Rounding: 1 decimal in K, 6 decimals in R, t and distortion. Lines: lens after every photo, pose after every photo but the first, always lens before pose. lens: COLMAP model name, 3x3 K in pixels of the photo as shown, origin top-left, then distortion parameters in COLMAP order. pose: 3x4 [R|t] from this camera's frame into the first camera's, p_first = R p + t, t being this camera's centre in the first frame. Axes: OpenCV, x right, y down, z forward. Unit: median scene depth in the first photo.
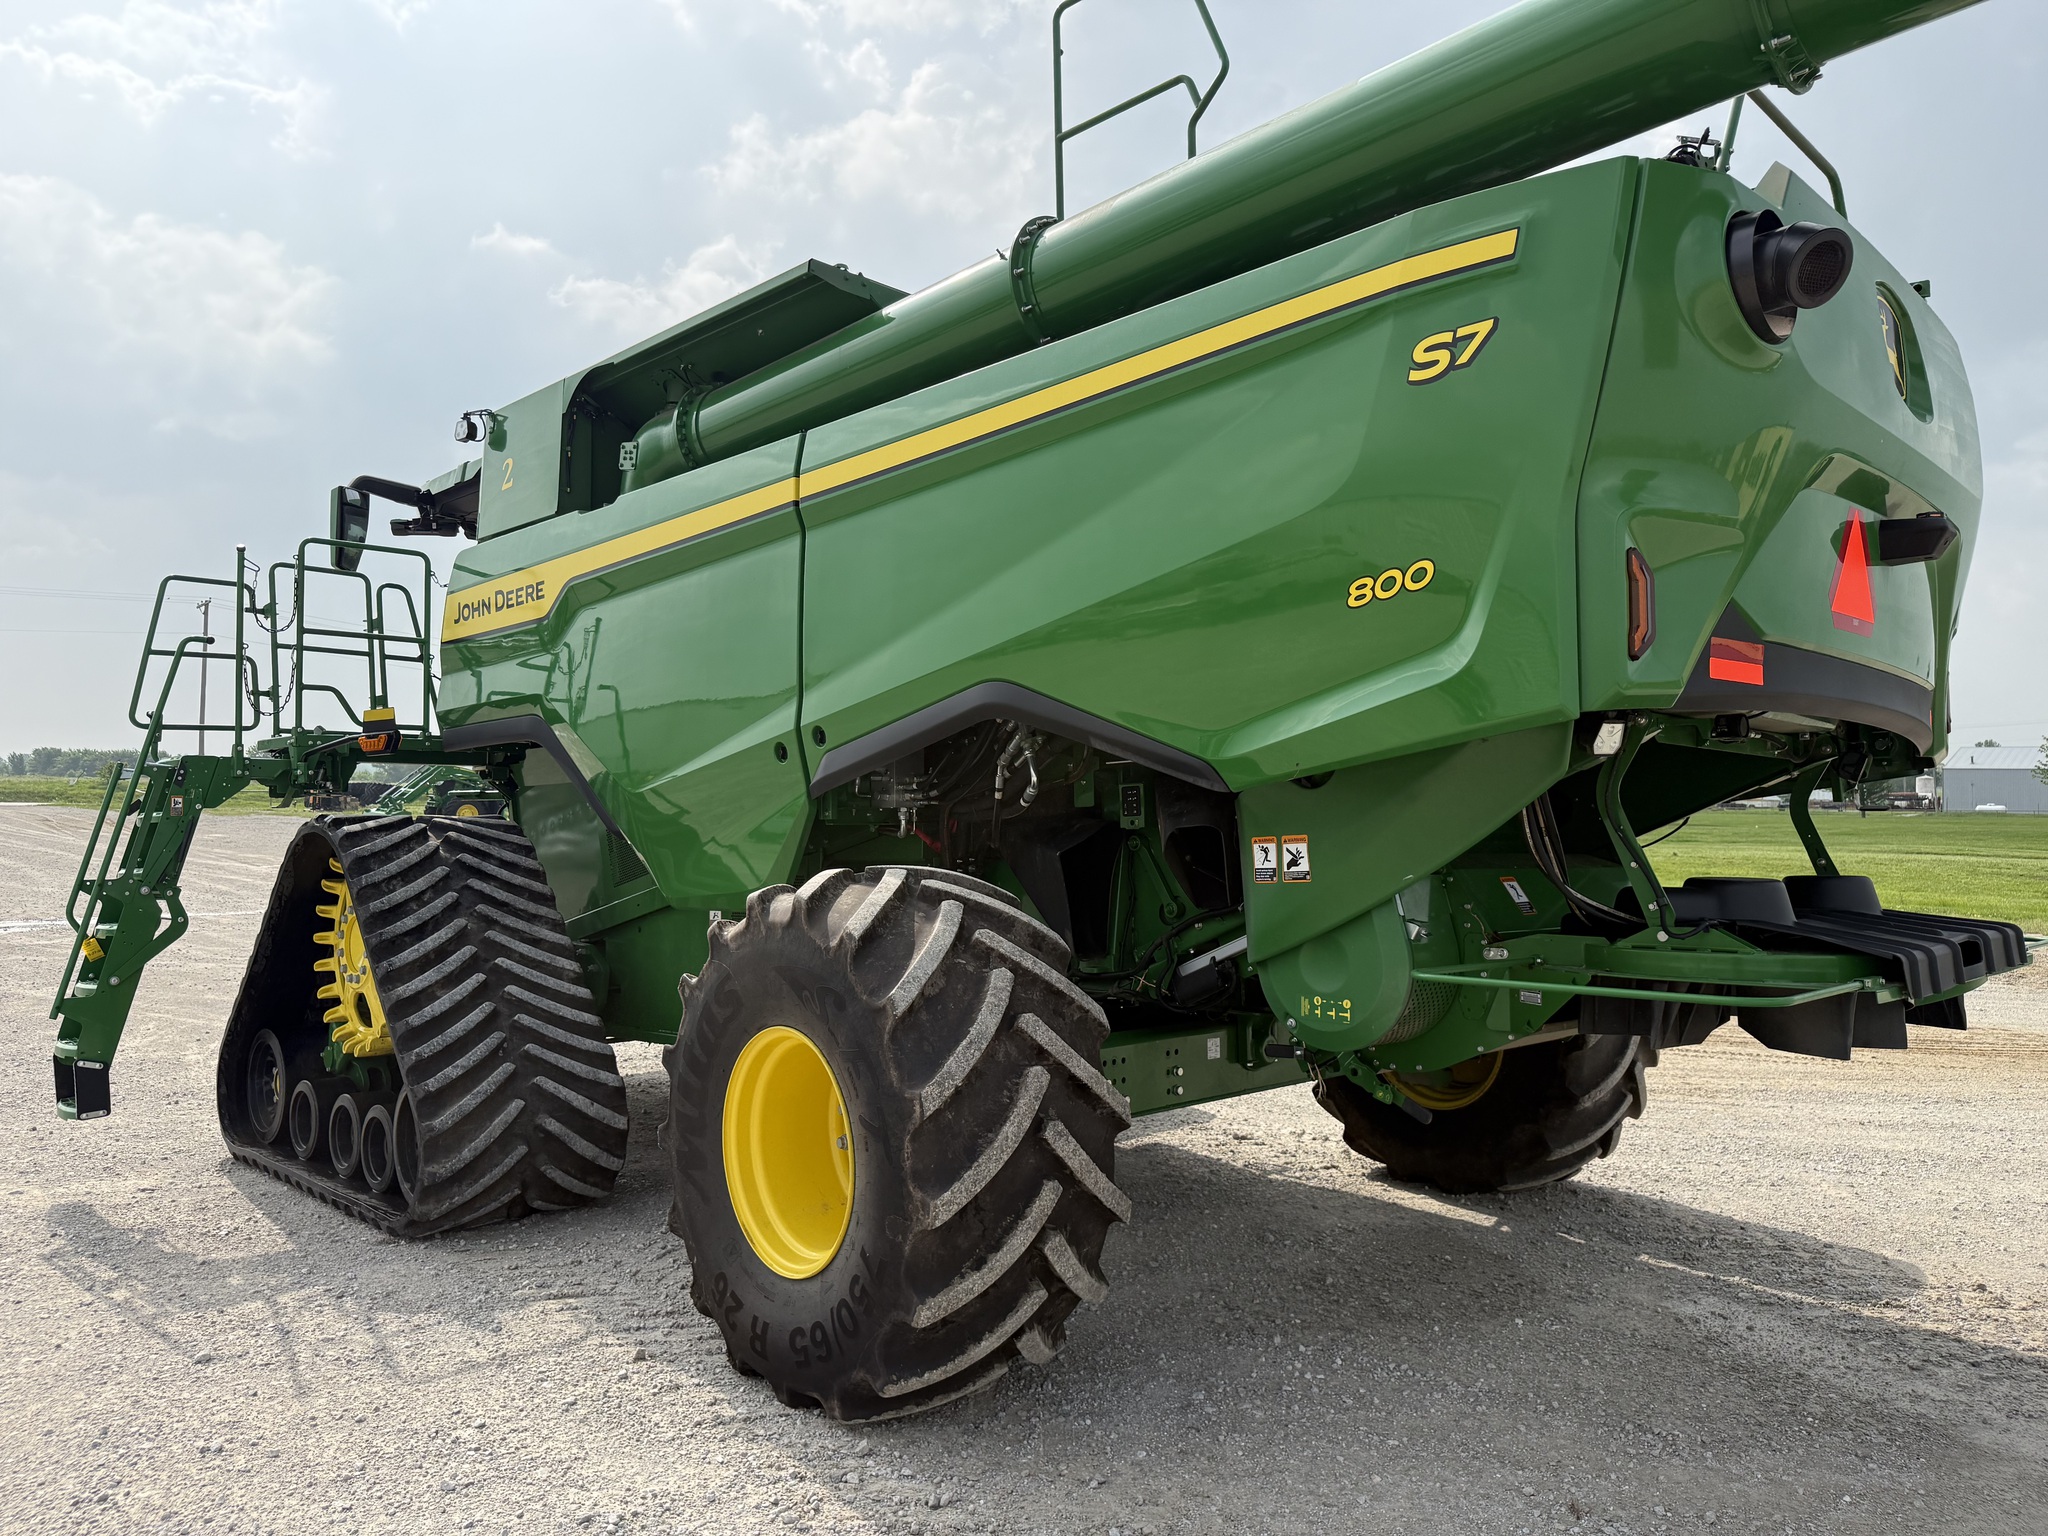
lens RADIAL K [[1415.9, 0, 1025.1], [0, 1415.9, 762.1], [0, 0, 1]] dist [0.156426, -0.302509]
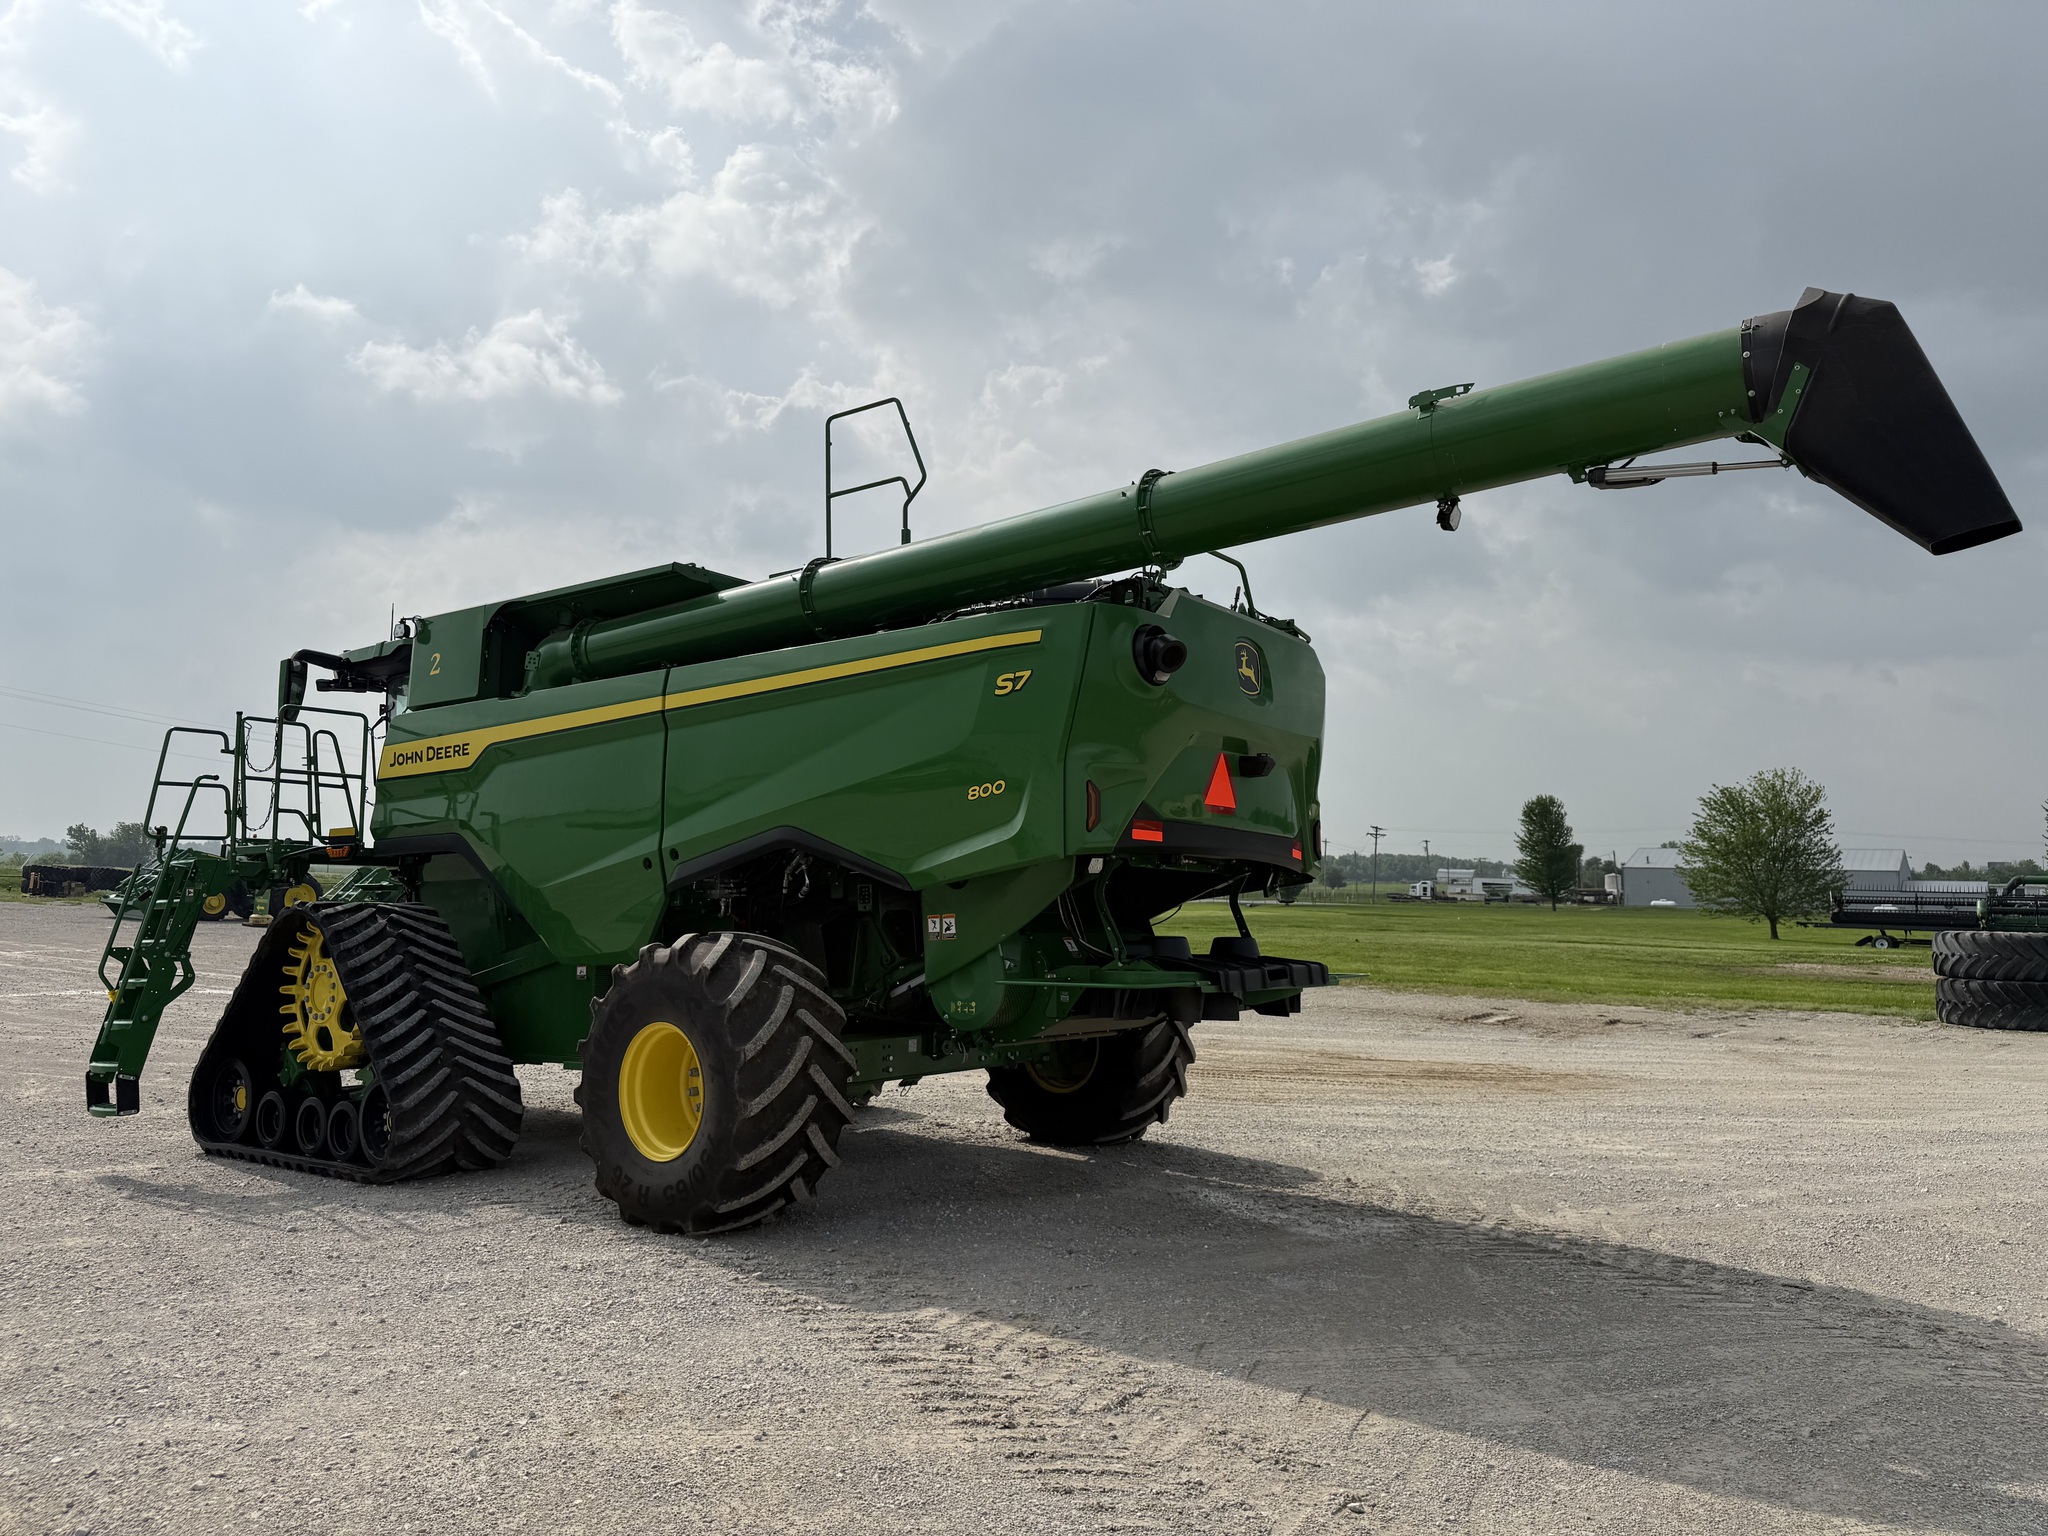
lens RADIAL K [[1415.9, 0, 1025.1], [0, 1415.9, 762.1], [0, 0, 1]] dist [0.156426, -0.302509]
pose [[0.986388, 0.021470, 0.163029, -0.016026], [-0.011254, 0.997929, -0.063333, -0.024988], [-0.164051, 0.060636, 0.984586, -0.700369]]
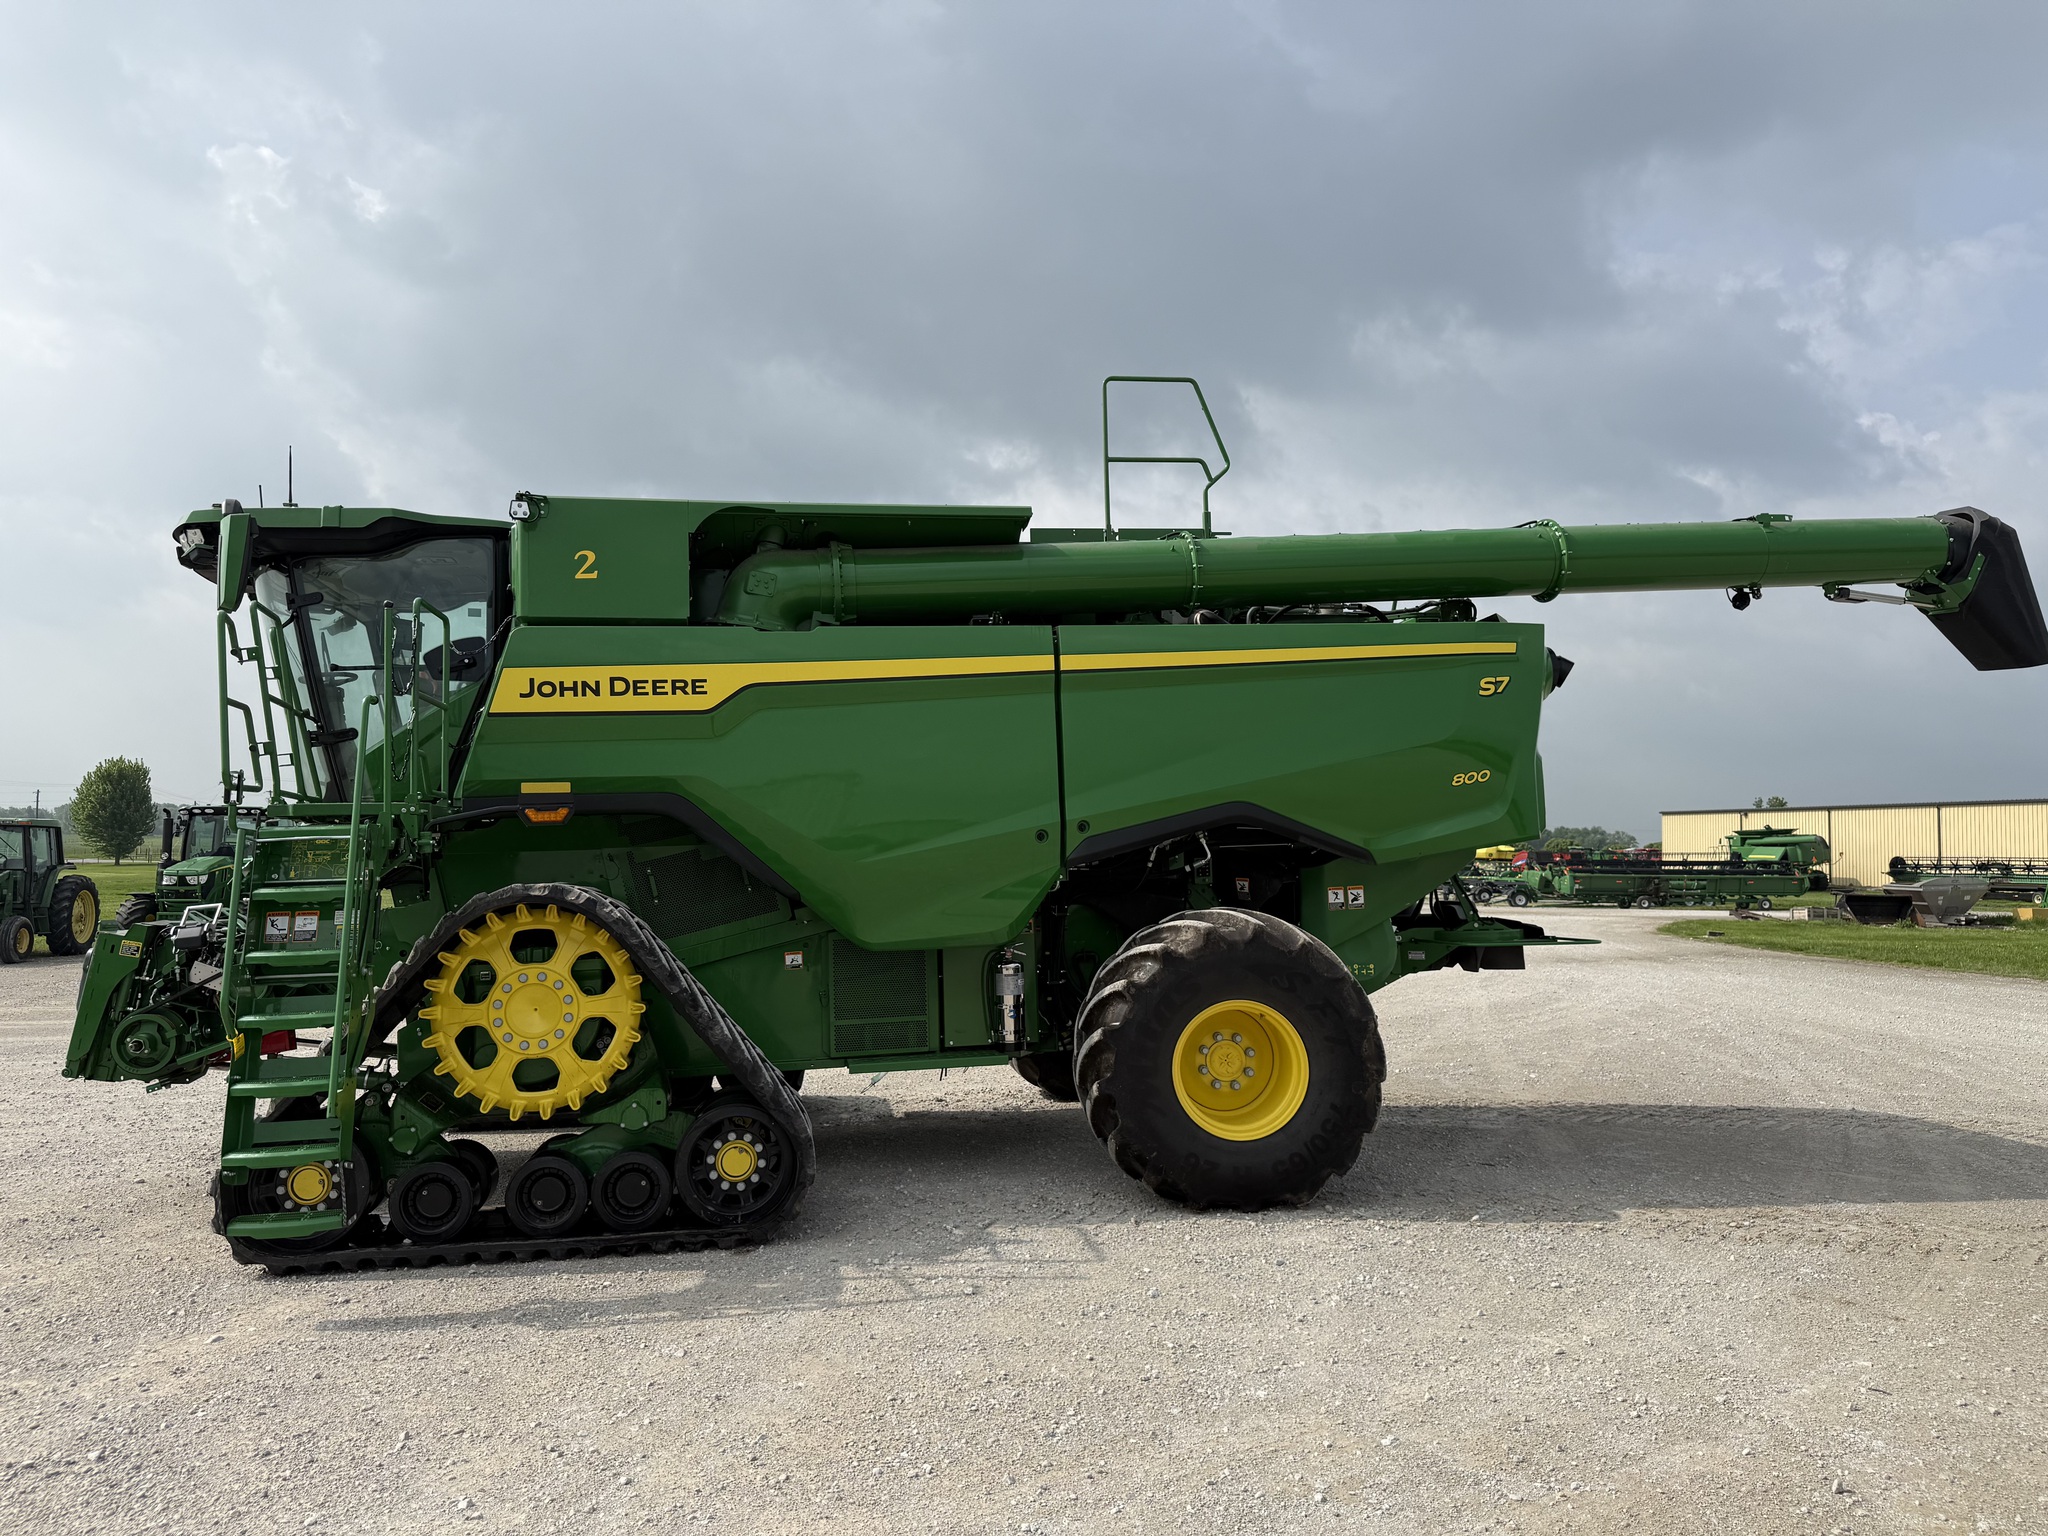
lens RADIAL K [[1391.7, 0, 1021.7], [0, 1391.7, 770.6], [0, 0, 1]] dist [0.065427, -0.083094]
pose [[0.587757, 0.048840, 0.807562, -1.400584], [-0.024393, 0.998792, -0.042652, -0.013600], [-0.808670, 0.005370, 0.588238, 0.168048]]
